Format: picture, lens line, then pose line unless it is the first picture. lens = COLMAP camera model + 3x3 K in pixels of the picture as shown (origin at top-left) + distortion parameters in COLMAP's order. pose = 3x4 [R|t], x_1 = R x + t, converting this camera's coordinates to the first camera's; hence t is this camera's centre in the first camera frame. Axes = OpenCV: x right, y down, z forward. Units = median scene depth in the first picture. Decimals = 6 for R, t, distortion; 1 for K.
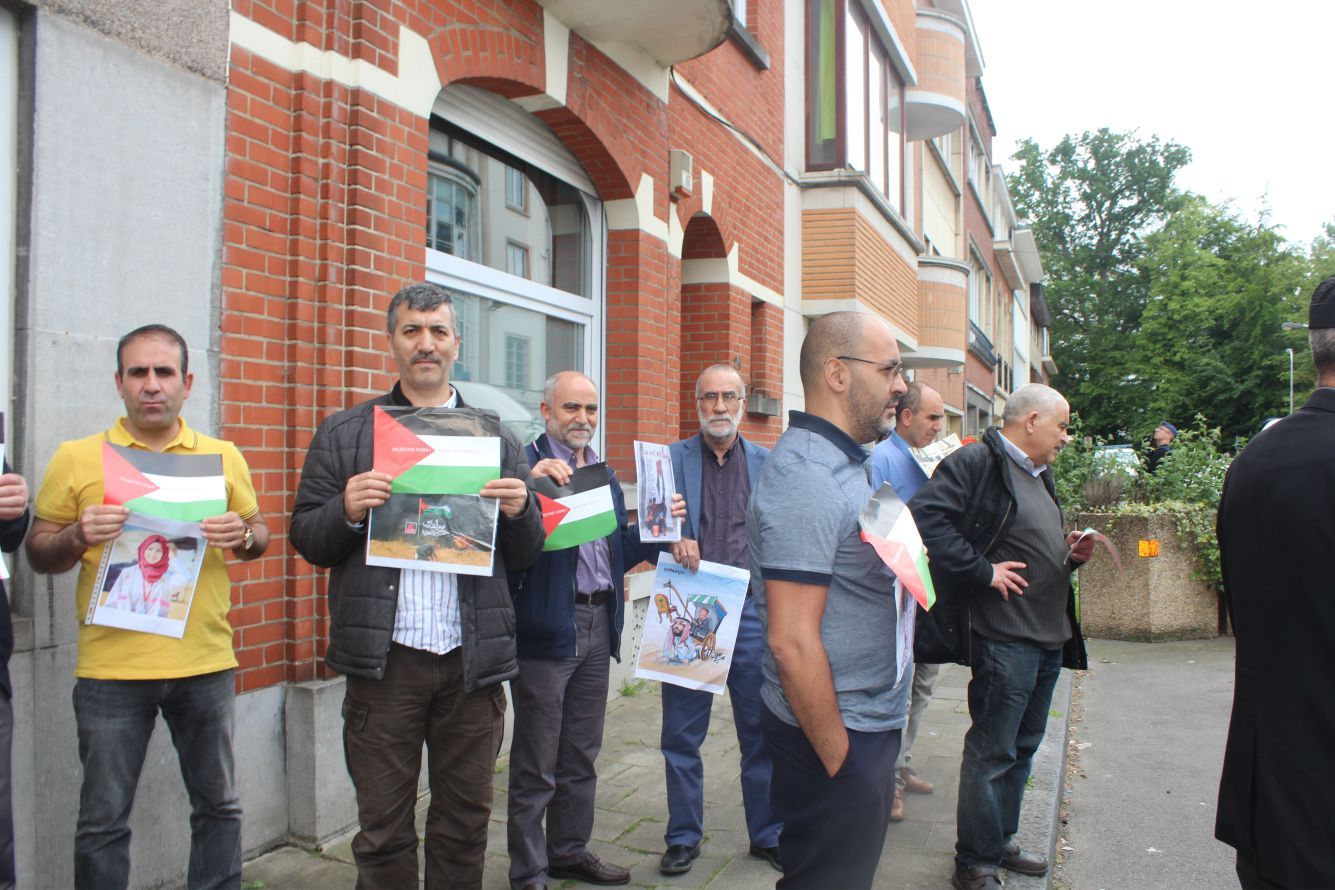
lens RADIAL K [[1118.8, 0, 679.2], [0, 1118.8, 448.4], [0, 0, 1]] dist [-0.165124, 0.149995]
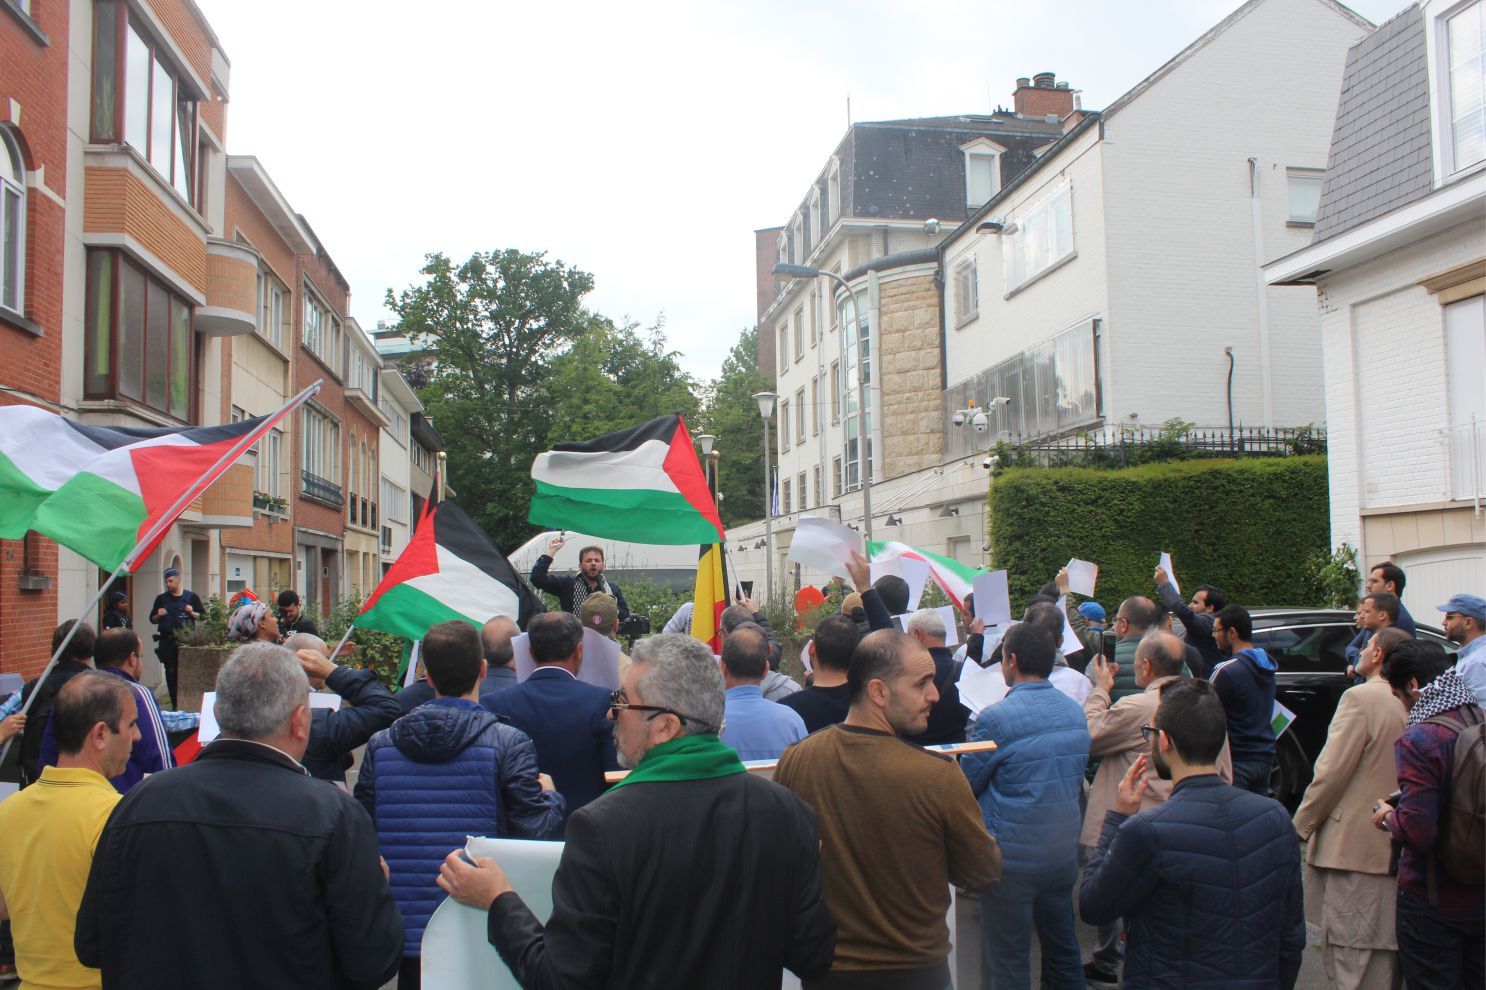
lens RADIAL K [[1245.4, 0, 751.5], [0, 1245.4, 518.8], [0, 0, 1]] dist [-0.165124, 0.149995]
pose [[0.865203, -0.002331, 0.501417, 0.011465], [0.020556, 0.999313, -0.030824, -0.006119], [-0.501000, 0.036976, 0.864657, -0.084348]]
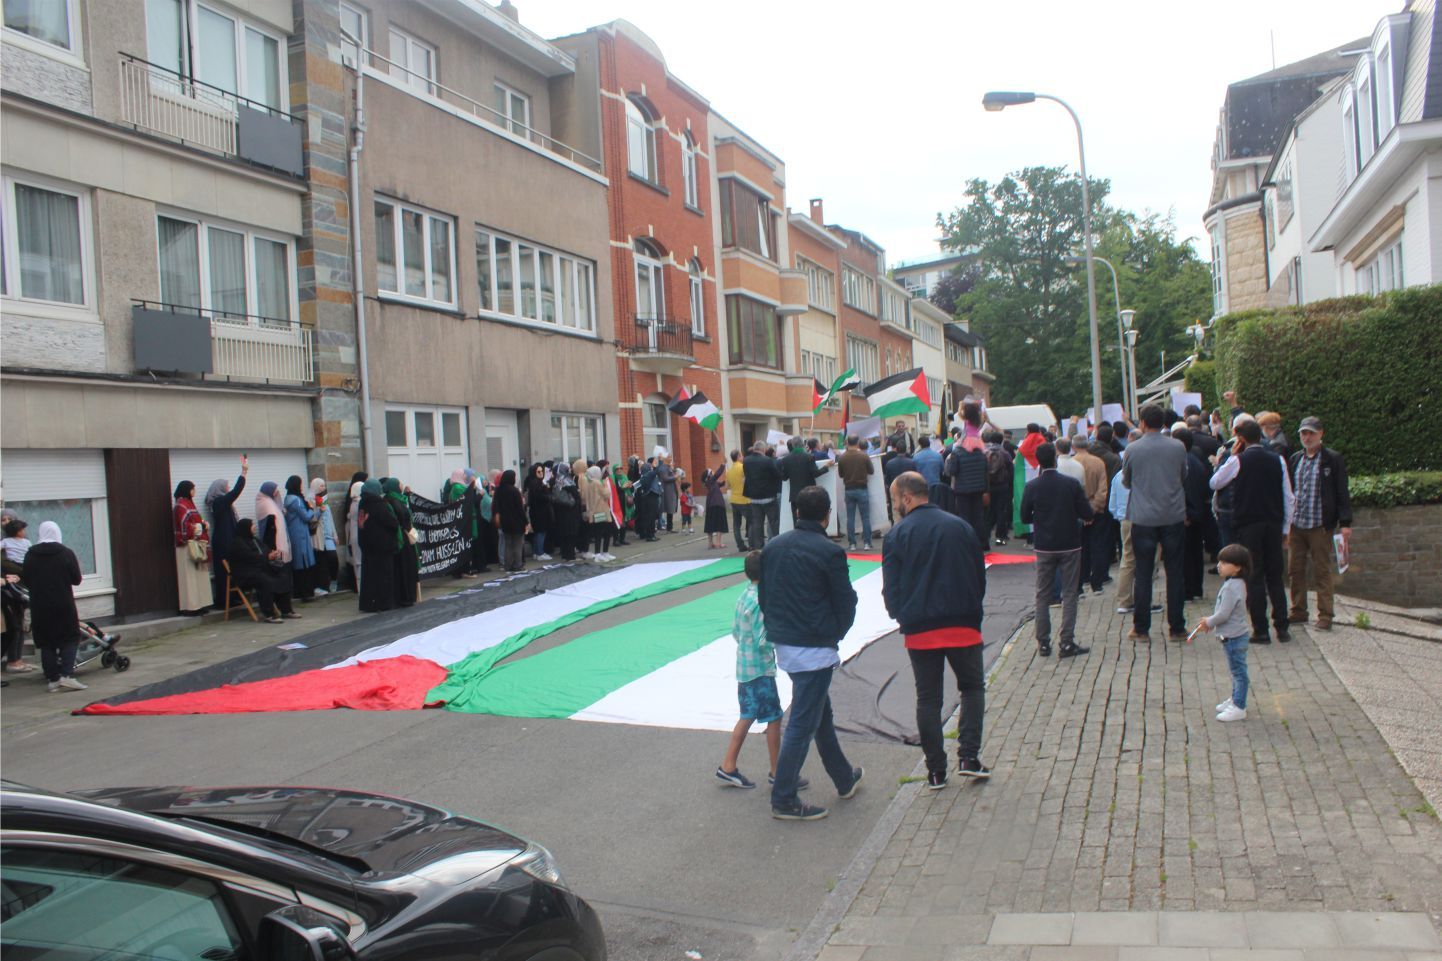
lens RADIAL K [[1208.5, 0, 726.6], [0, 1208.5, 471.9], [0, 0, 1]] dist [-0.165124, 0.149995]
pose [[0.997523, -0.067733, 0.018992, 0.003585], [0.067492, 0.997634, 0.013052, -0.001097], [-0.019831, -0.011737, 0.999734, -0.293911]]
